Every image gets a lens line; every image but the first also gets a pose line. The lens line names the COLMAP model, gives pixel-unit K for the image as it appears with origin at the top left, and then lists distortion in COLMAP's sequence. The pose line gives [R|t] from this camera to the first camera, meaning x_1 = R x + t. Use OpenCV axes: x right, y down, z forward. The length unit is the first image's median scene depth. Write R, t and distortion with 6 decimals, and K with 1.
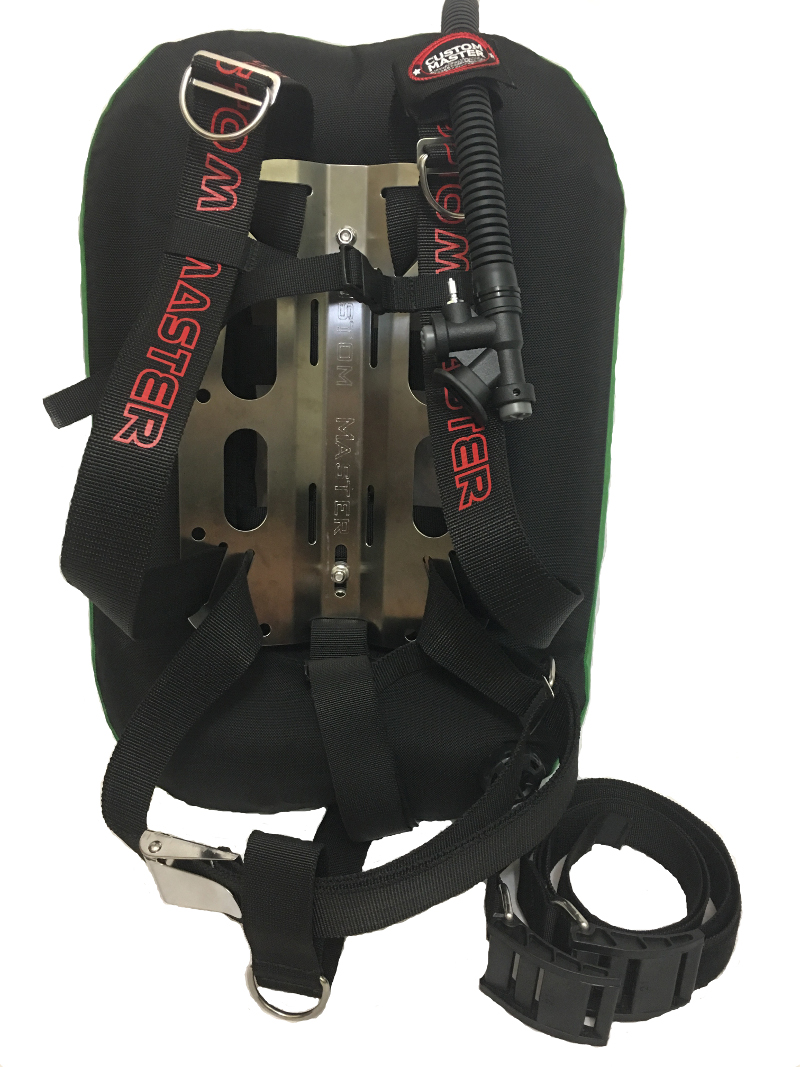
lens RADIAL K [[904.1, 0, 400.0], [0, 904.1, 533.5], [0, 0, 1]] dist [0.006440, -0.004456]
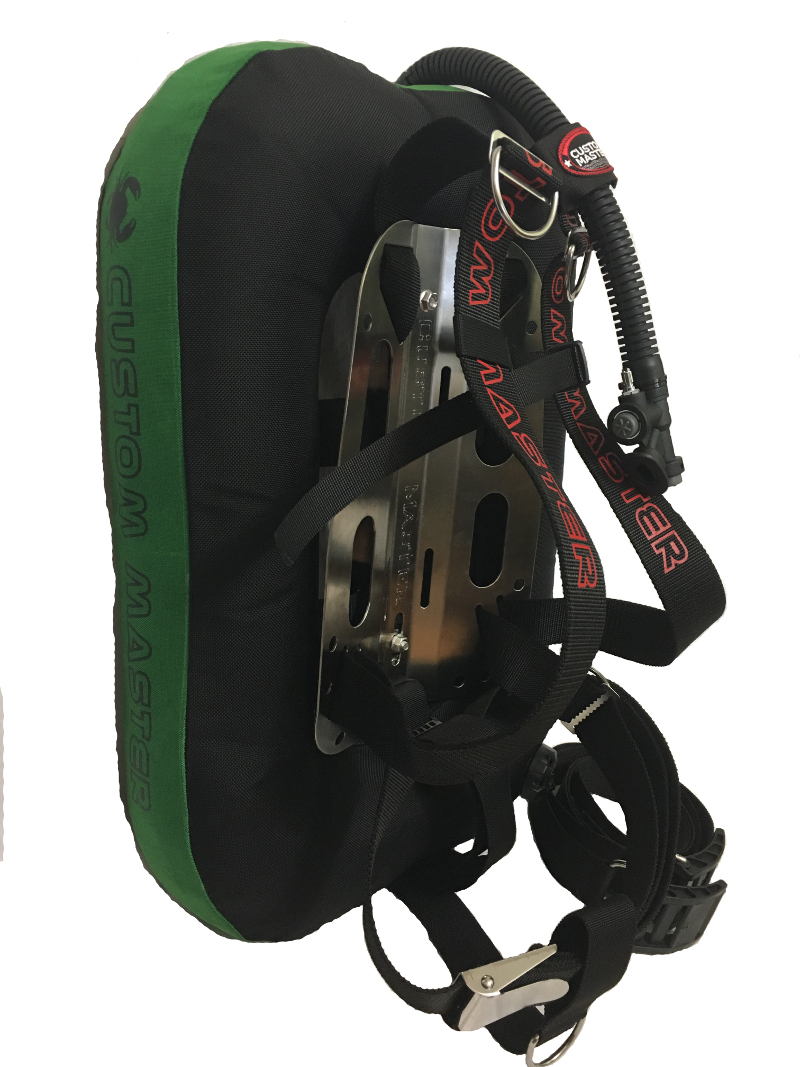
lens RADIAL K [[924.2, 0, 399.1], [0, 924.2, 528.5], [0, 0, 1]] dist [0.010481, 0.004175]
pose [[0.665532, -0.177657, 0.724917, -0.978229], [0.107261, 0.983942, 0.142662, -0.277973], [-0.738622, -0.017191, 0.673901, 0.431983]]
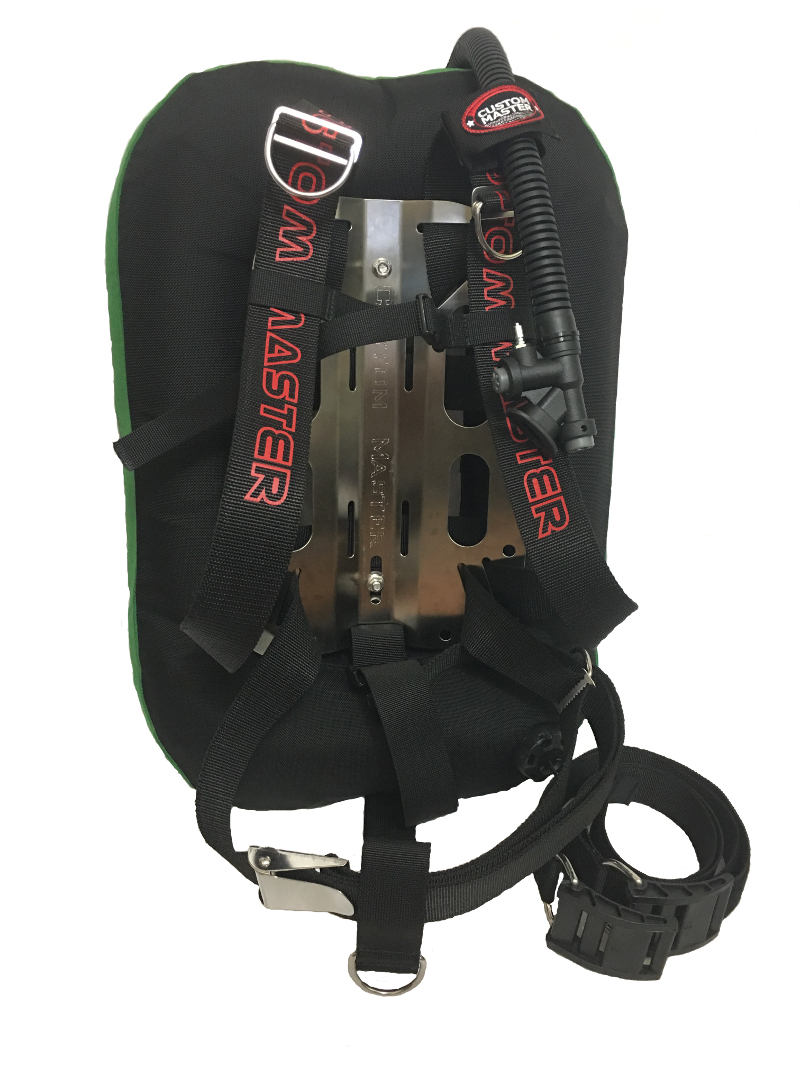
lens RADIAL K [[900.3, 0, 388.6], [0, 900.3, 534.9], [0, 0, 1]] dist [-0.006227, -0.004375]
pose [[0.984965, -0.058584, 0.162516, -0.283930], [0.046803, 0.996054, 0.075401, -0.116995], [-0.166292, -0.066661, 0.983821, -0.053936]]
